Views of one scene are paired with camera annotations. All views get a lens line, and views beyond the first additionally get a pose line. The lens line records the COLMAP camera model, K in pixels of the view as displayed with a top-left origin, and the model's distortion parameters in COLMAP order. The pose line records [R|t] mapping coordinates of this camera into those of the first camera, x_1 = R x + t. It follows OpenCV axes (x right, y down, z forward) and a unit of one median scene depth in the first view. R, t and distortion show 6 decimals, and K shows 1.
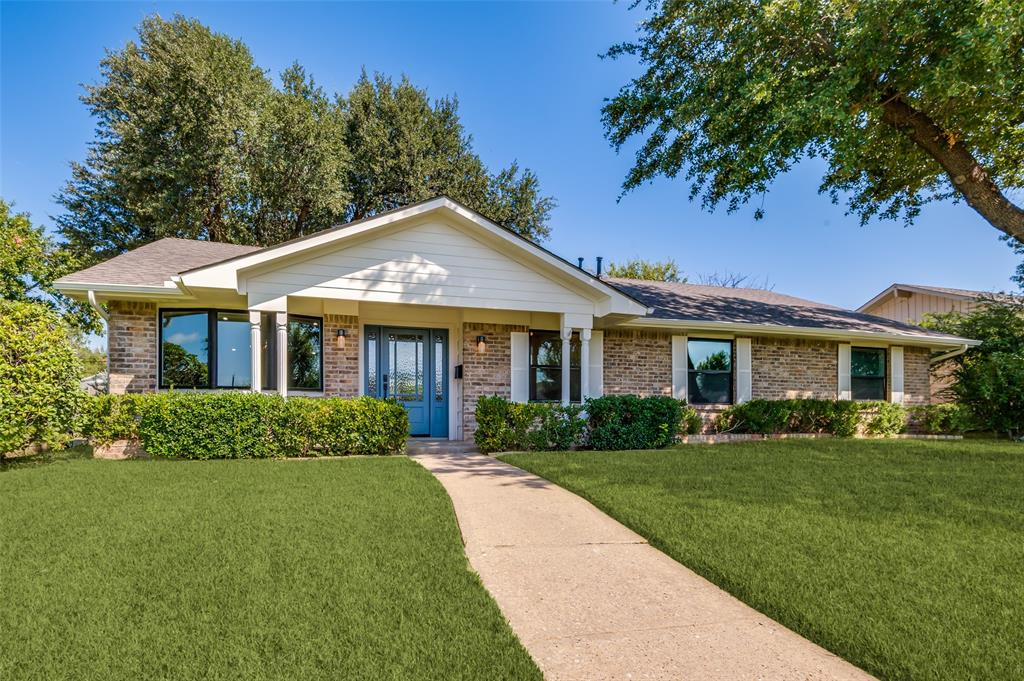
lens RADIAL K [[462.1, 0, 512.0], [0, 462.1, 340.5], [0, 0, 1]] dist [0.022634, -0.013428]
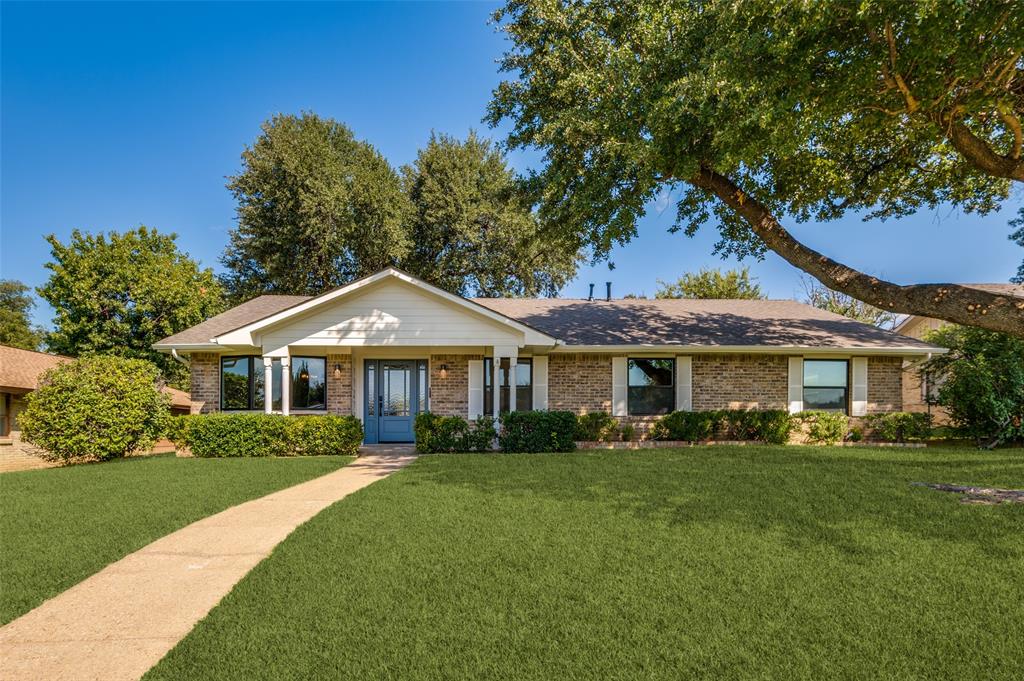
lens RADIAL K [[436.0, 0, 512.0], [0, 436.0, 340.5], [0, 0, 1]] dist [0.019071, -0.000156]
pose [[0.977901, -0.046425, -0.203851, 0.380680], [0.040090, 0.998579, -0.035099, -0.027983], [0.205191, 0.026151, 0.978373, -0.160330]]
